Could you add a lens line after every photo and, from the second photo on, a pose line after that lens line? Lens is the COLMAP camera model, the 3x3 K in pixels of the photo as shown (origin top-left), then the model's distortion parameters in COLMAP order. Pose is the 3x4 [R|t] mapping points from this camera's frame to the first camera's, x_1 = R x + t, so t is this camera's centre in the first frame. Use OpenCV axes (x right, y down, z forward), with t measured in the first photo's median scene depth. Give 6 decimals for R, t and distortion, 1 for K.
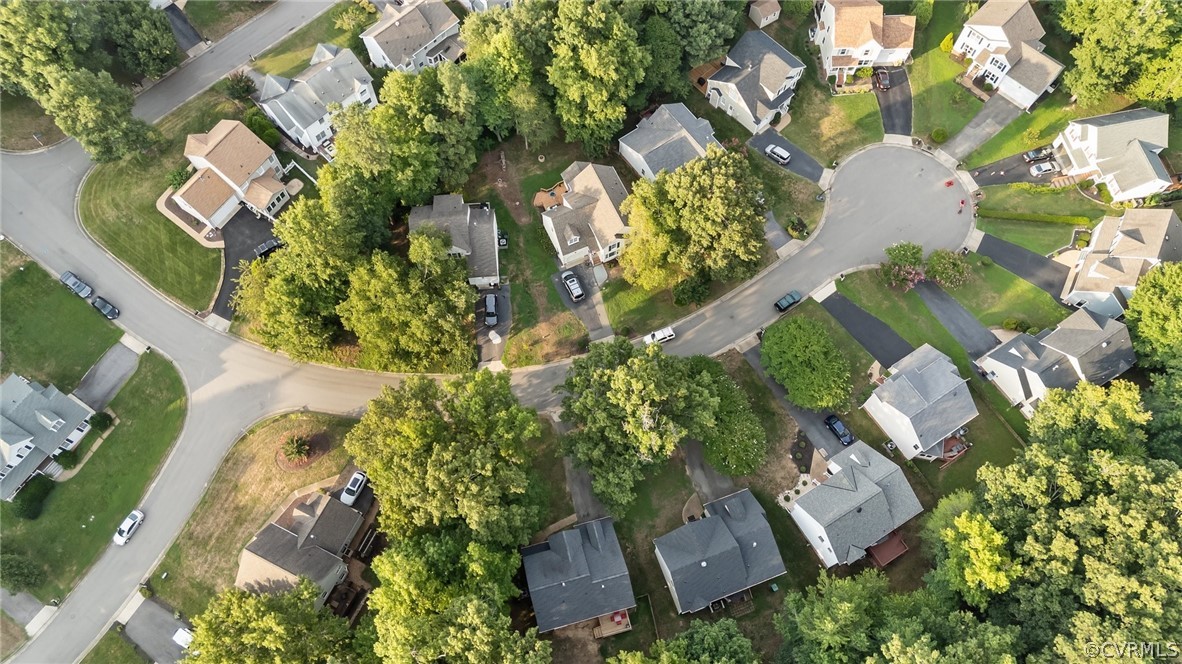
lens RADIAL K [[864.2, 0, 590.5], [0, 864.2, 309.9], [0, 0, 1]] dist [0.070364, -0.000569]
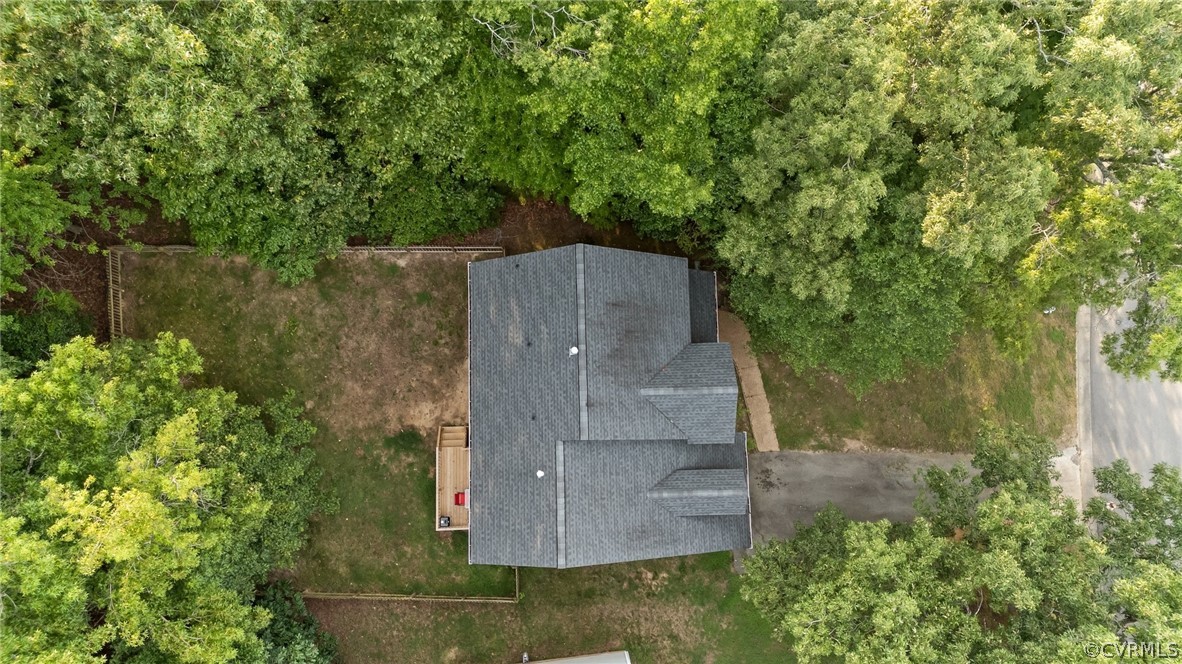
lens RADIAL K [[877.0, 0, 591.0], [0, 877.0, 332.0], [0, 0, 1]] dist [0.055568, -0.065617]
pose [[-0.230621, 0.961940, -0.146576, 0.007191], [-0.891134, -0.148304, 0.428820, 0.167913], [0.390761, 0.229514, 0.891420, 0.687035]]
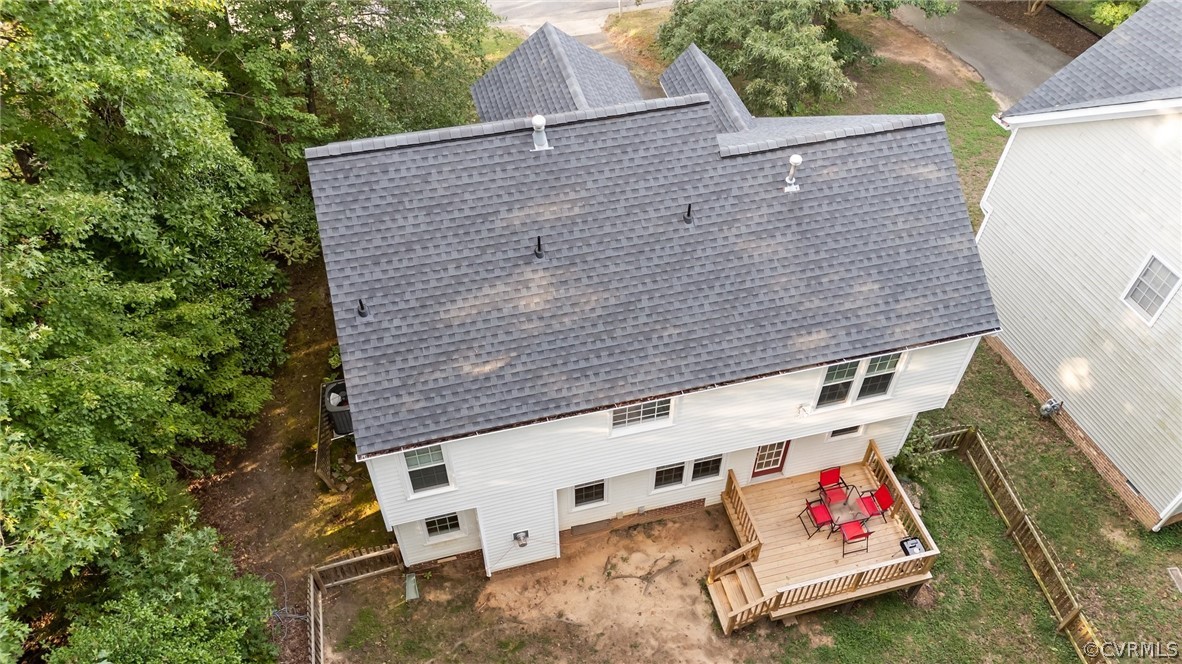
lens RADIAL K [[877.0, 0, 591.0], [0, 877.0, 332.0], [0, 0, 1]] dist [0.055568, -0.065617]
pose [[0.999964, 0.003837, -0.007567, -0.019215], [-0.005923, 0.954292, -0.298816, 0.374732], [0.006075, 0.298850, 0.954281, 0.822864]]
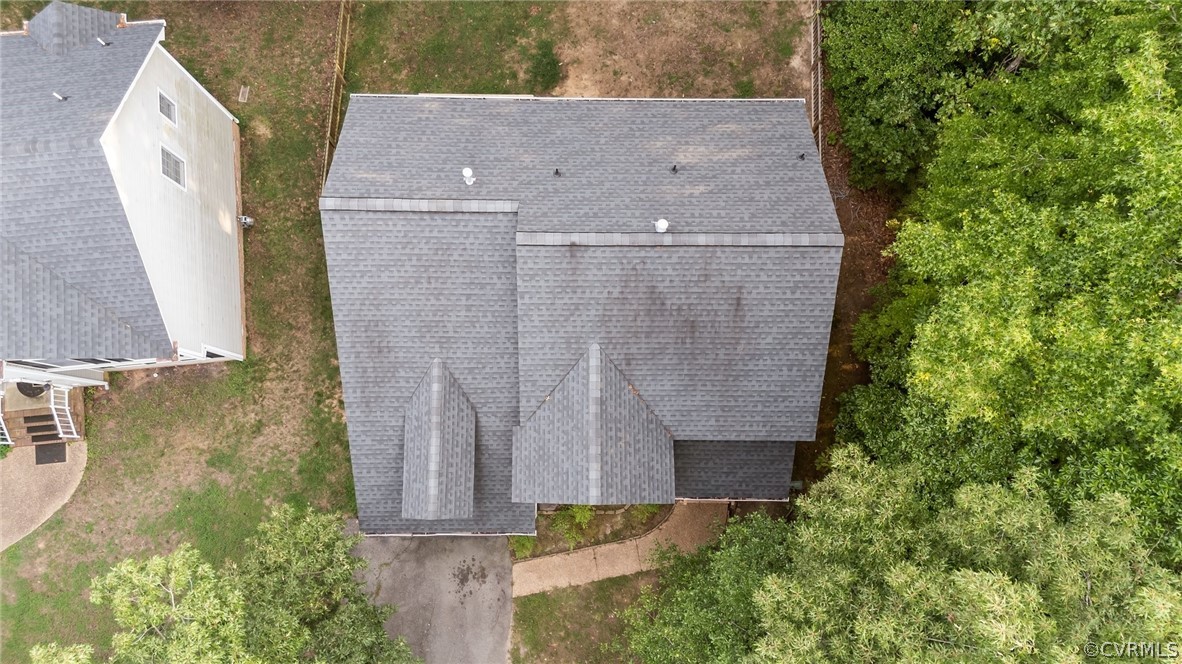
lens RADIAL K [[877.0, 0, 591.0], [0, 877.0, 332.0], [0, 0, 1]] dist [0.055568, -0.065617]
pose [[-0.965911, -0.258644, 0.010923, -0.022477], [0.223115, -0.810346, 0.541810, 0.180012], [-0.131285, 0.525777, 0.840430, 0.812112]]
